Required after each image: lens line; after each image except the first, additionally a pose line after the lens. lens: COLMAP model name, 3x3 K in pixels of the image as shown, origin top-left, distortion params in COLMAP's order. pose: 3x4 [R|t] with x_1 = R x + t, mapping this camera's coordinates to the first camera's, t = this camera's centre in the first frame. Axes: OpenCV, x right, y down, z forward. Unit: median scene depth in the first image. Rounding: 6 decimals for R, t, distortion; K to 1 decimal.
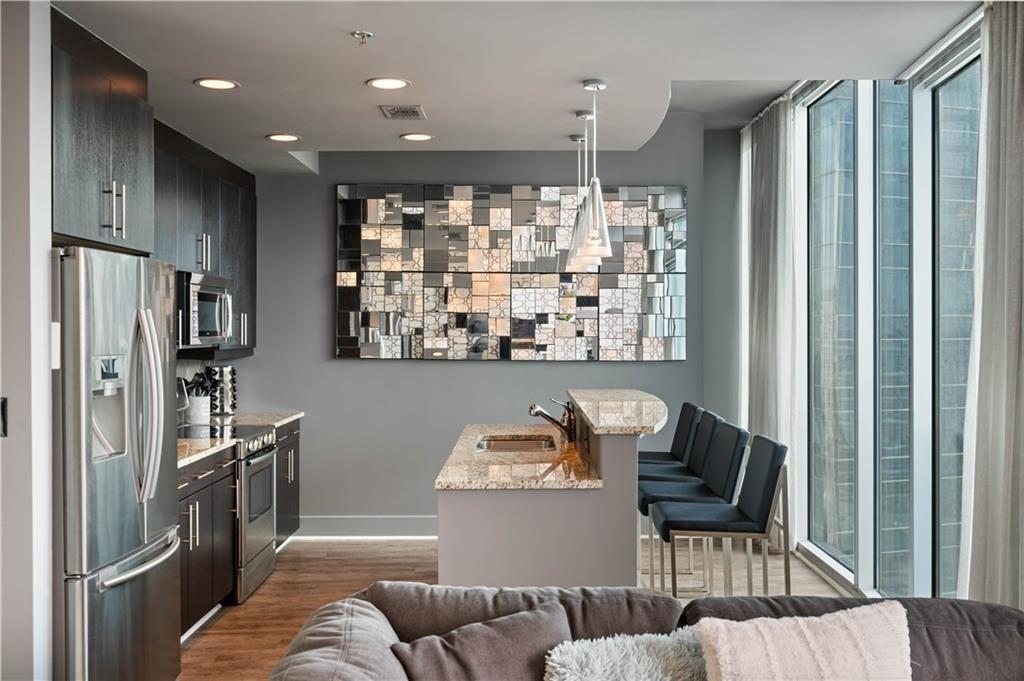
lens RADIAL K [[980.4, 0, 512.0], [0, 980.4, 340.5], [0, 0, 1]] dist [0.001835, 0.001588]
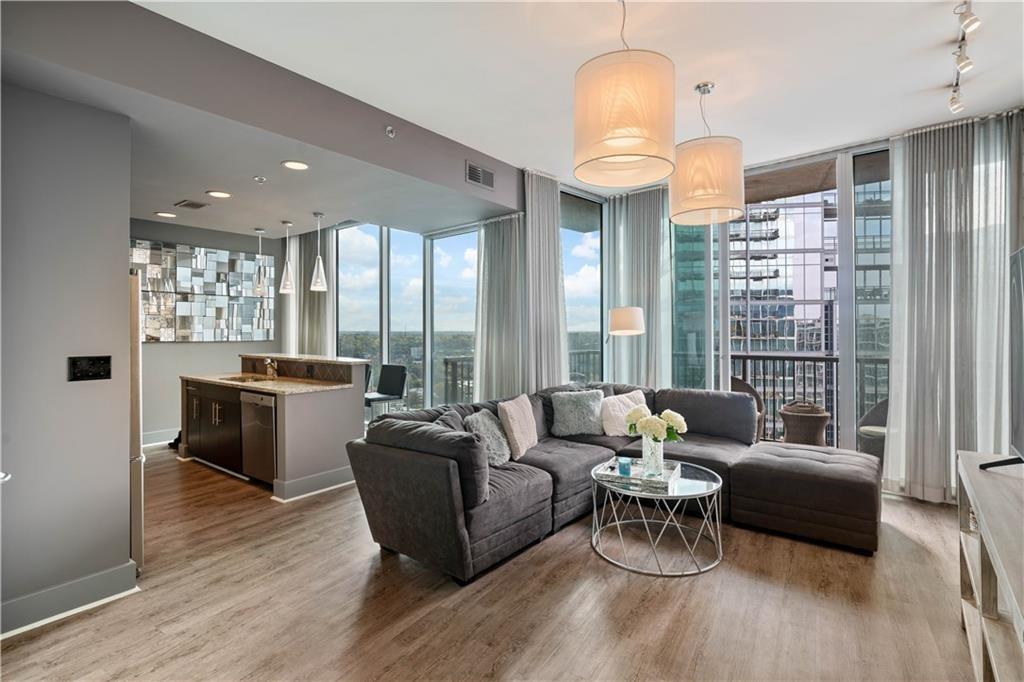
lens RADIAL K [[482.8, 0, 512.0], [0, 482.8, 341.0], [0, 0, 1]] dist [-0.002591, -0.000648]
pose [[0.614998, -0.014077, 0.788403, -0.321227], [0.007478, 0.999900, 0.012020, 0.012654], [-0.788493, -0.001497, 0.615042, -0.027738]]
